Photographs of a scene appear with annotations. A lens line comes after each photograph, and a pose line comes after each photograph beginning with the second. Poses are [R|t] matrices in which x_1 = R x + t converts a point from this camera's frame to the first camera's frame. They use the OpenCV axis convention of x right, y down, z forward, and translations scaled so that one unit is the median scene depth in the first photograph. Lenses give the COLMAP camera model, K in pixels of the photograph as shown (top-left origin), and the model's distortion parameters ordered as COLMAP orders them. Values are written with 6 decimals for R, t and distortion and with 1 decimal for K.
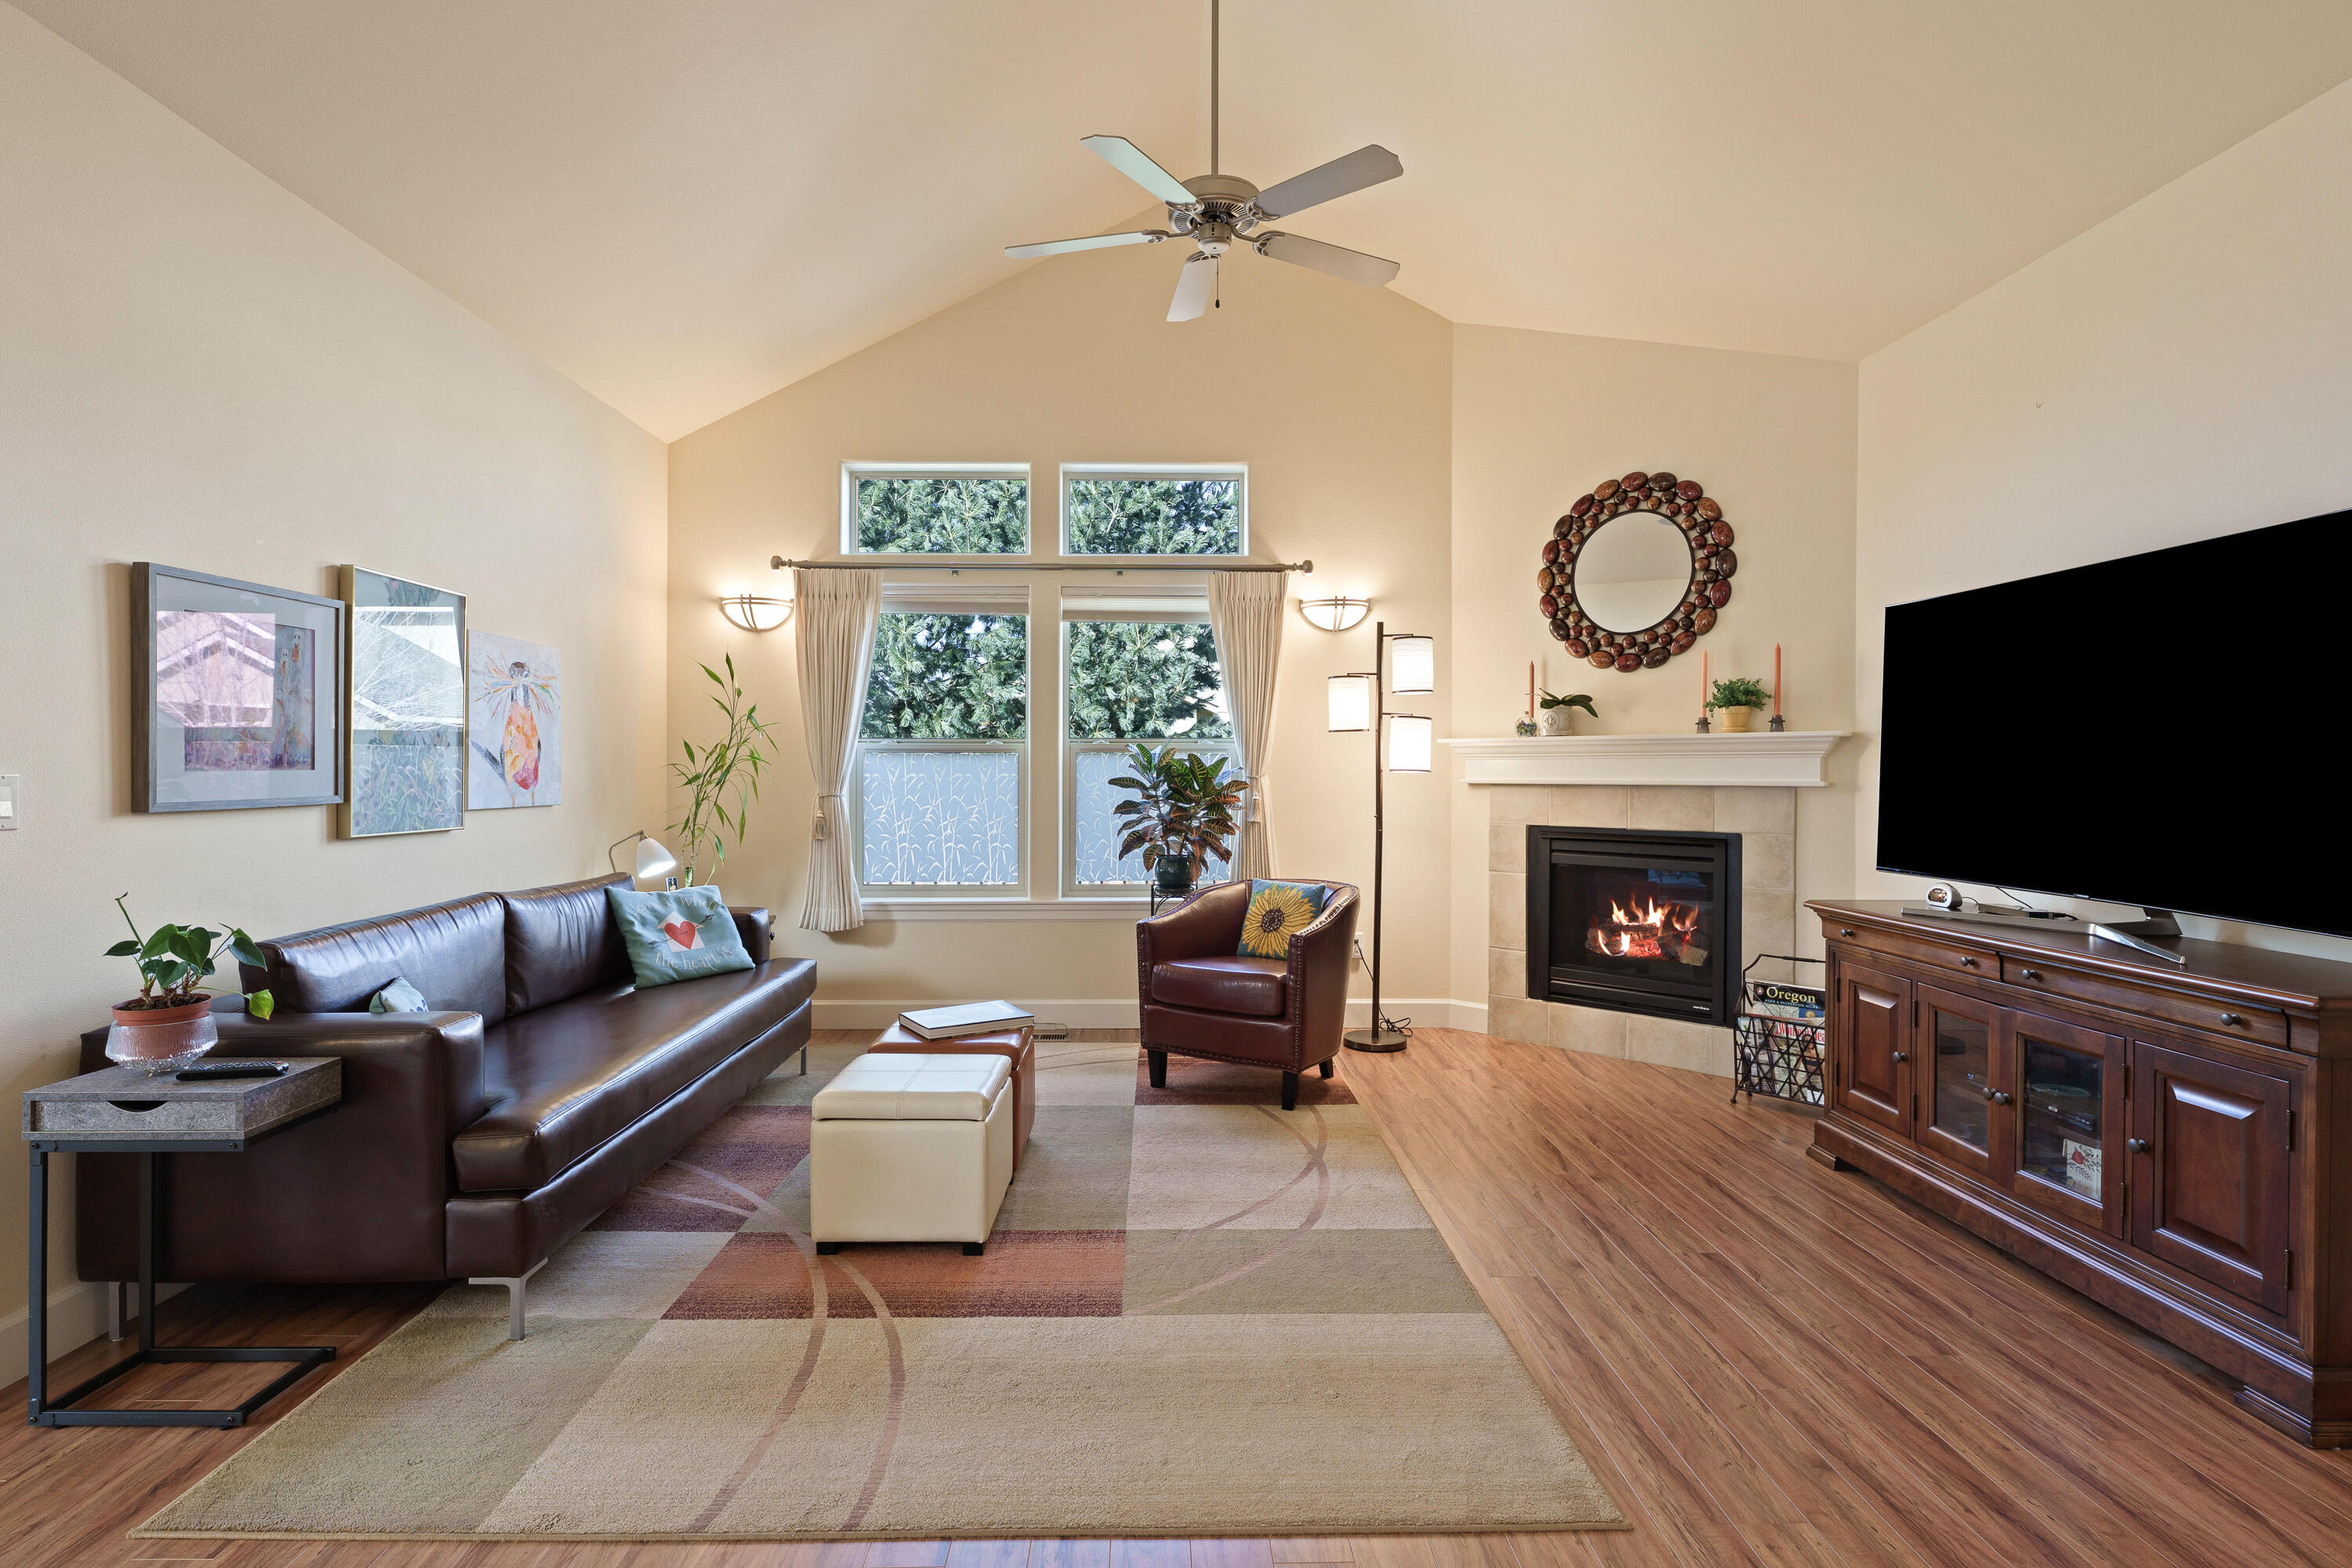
lens RADIAL K [[1141.7, 0, 1157.2], [0, 1141.7, 773.2], [0, 0, 1]] dist [-0.003542, -0.000271]
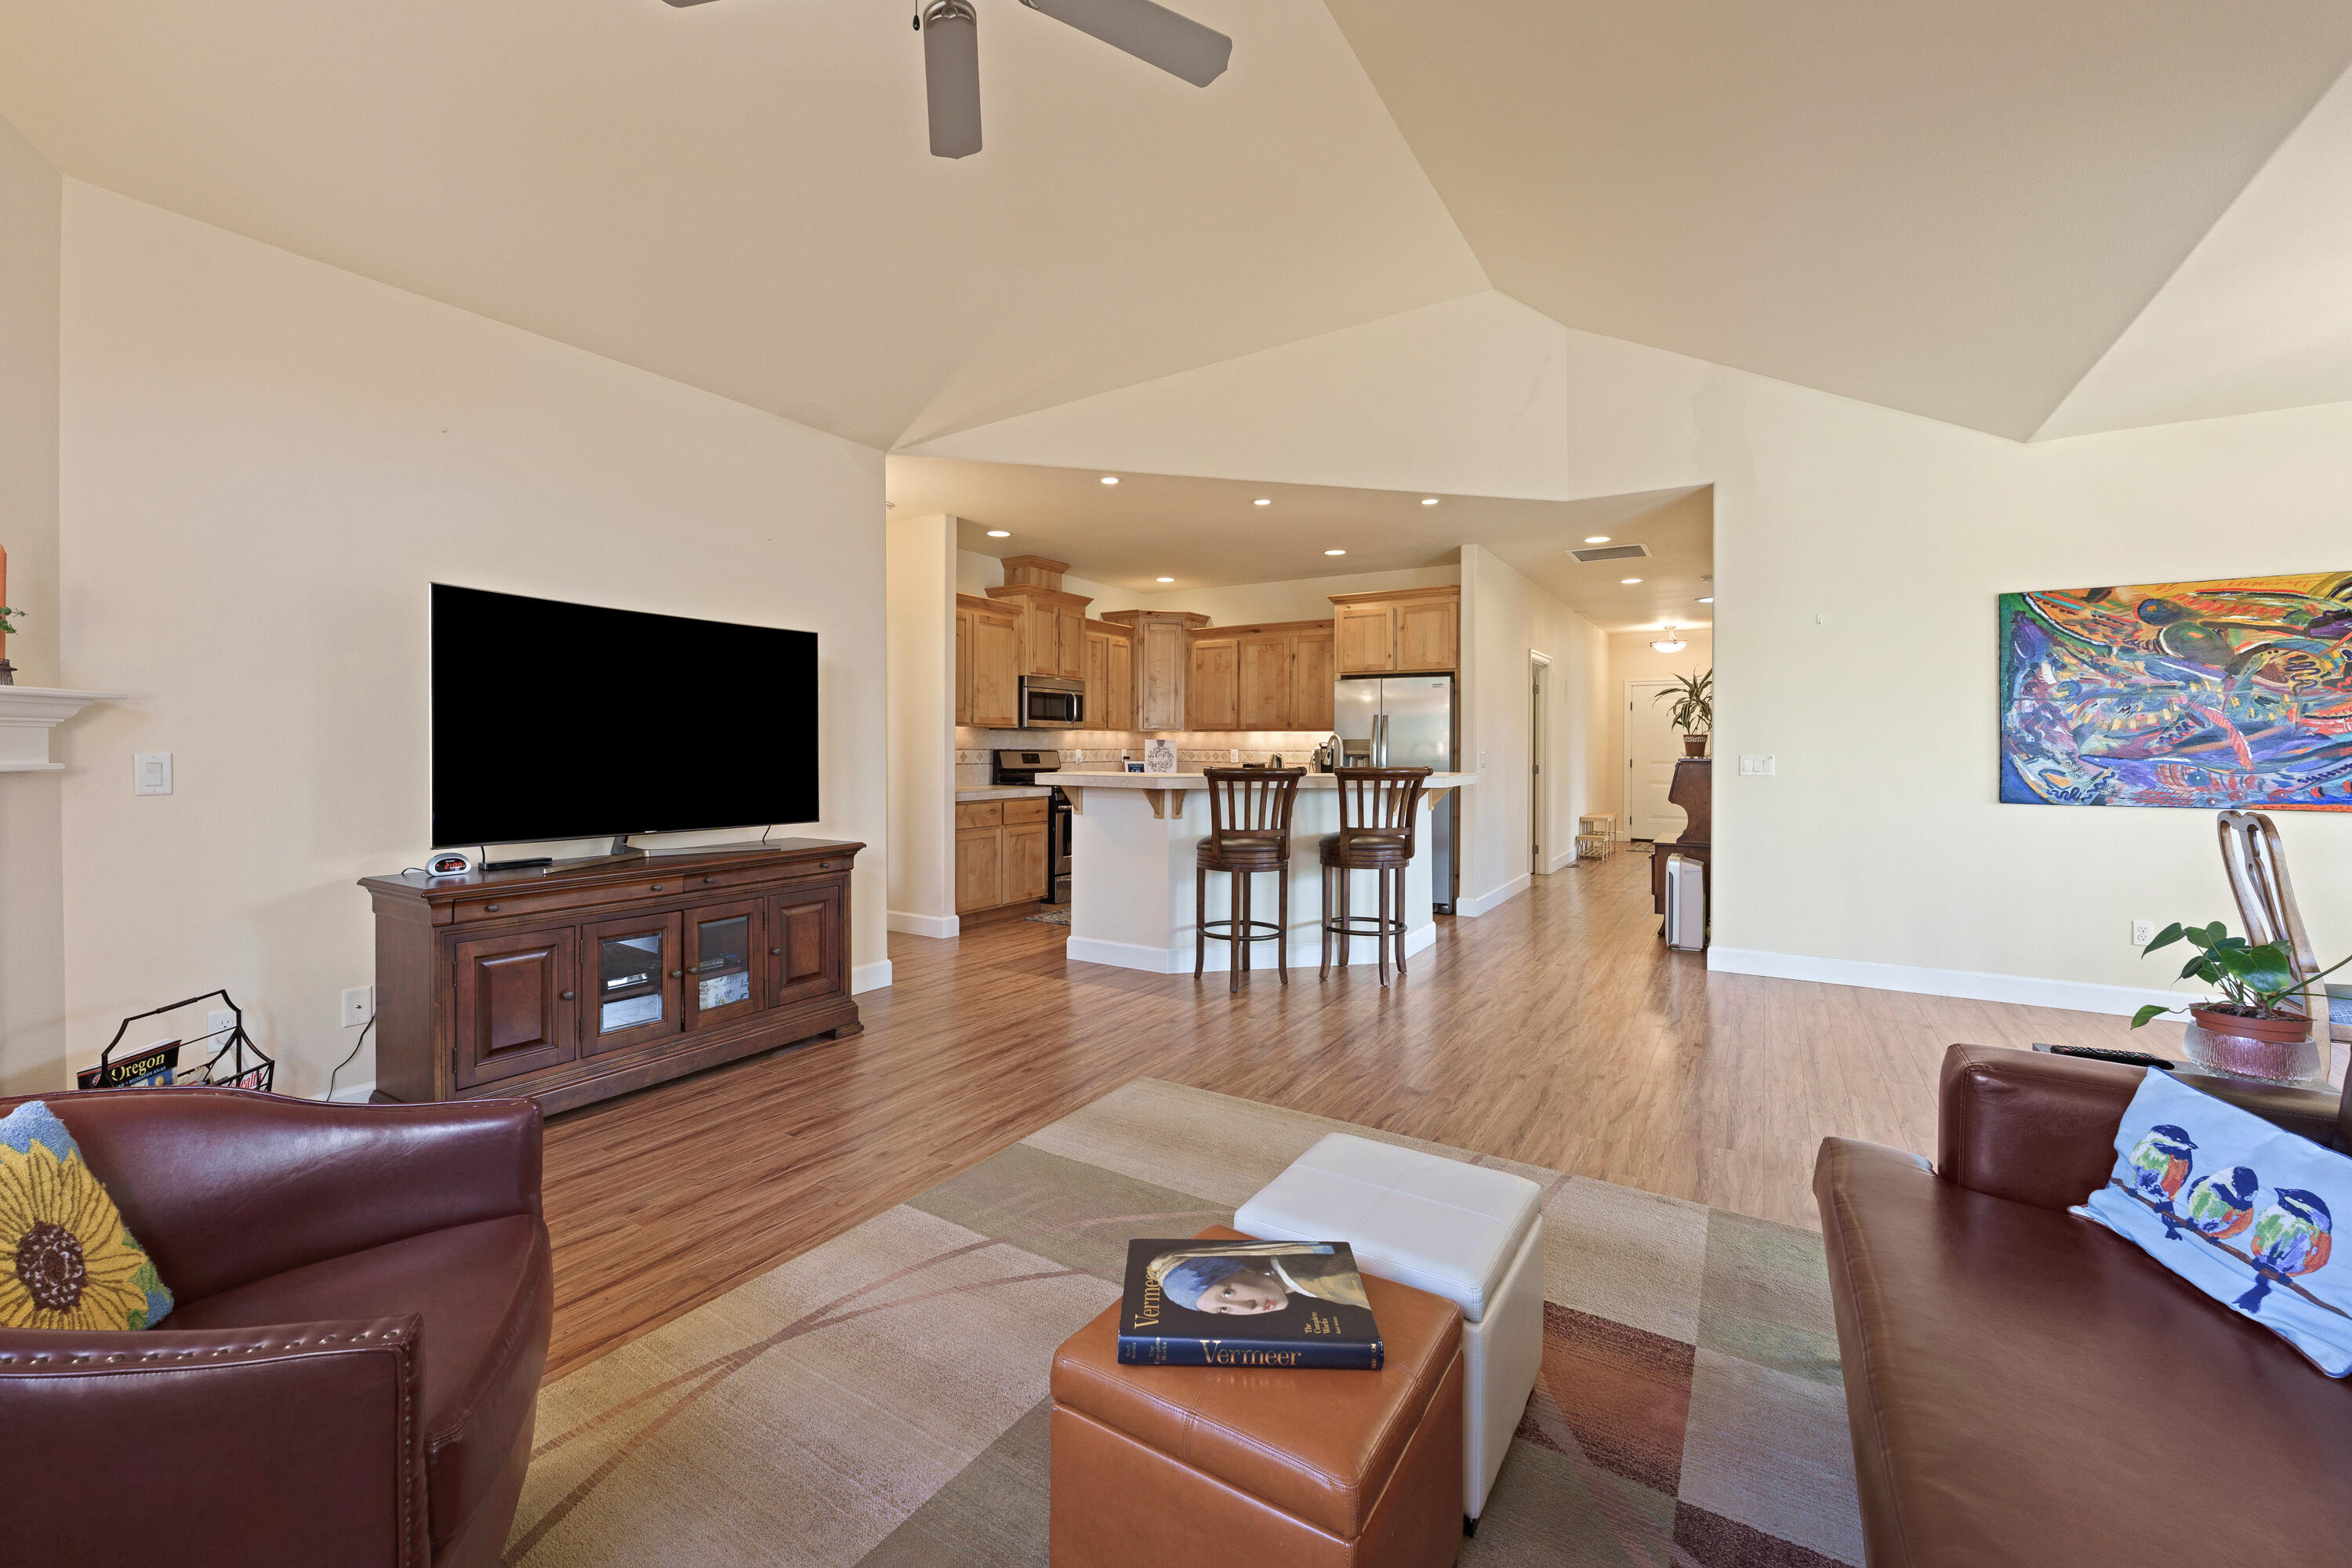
lens RADIAL K [[940.0, 0, 1161.4], [0, 940.0, 768.1], [0, 0, 1]] dist [-0.010831, -0.000199]
pose [[-0.841665, -0.015431, 0.539779, -0.255389], [-0.005560, 0.999786, 0.019913, -0.004226], [-0.539971, 0.013759, -0.841571, 1.011727]]
